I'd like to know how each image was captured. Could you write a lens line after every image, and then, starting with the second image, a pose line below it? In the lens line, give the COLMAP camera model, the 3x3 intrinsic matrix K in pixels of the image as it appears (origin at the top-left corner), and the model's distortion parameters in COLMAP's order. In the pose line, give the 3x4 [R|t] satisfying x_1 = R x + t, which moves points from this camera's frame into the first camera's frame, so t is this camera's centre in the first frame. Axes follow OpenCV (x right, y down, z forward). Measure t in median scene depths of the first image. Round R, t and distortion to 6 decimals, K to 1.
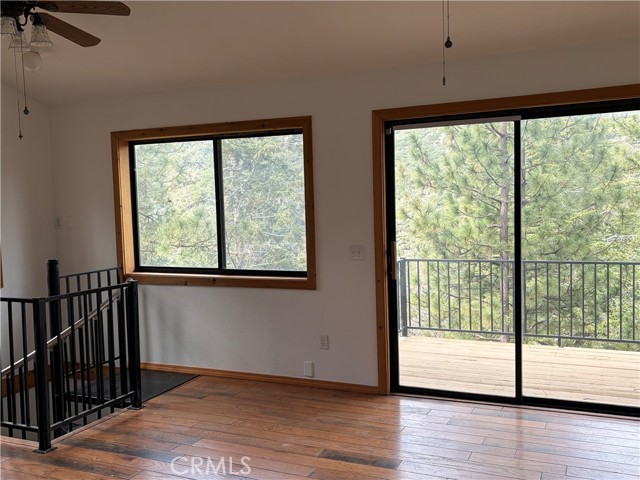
lens RADIAL K [[607.7, 0, 320.0], [0, 607.7, 240.0], [0, 0, 1]] dist [0.013263, 0.004258]
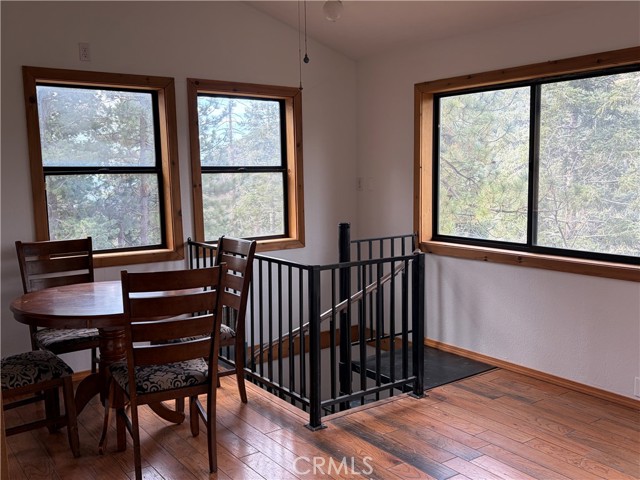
lens RADIAL K [[607.7, 0, 320.0], [0, 607.7, 240.0], [0, 0, 1]] dist [0.013263, 0.004258]
pose [[0.862162, 0.070478, -0.501706, 0.004222], [-0.038905, 0.996563, 0.073137, -0.008338], [0.505136, -0.043538, 0.861941, 0.154901]]
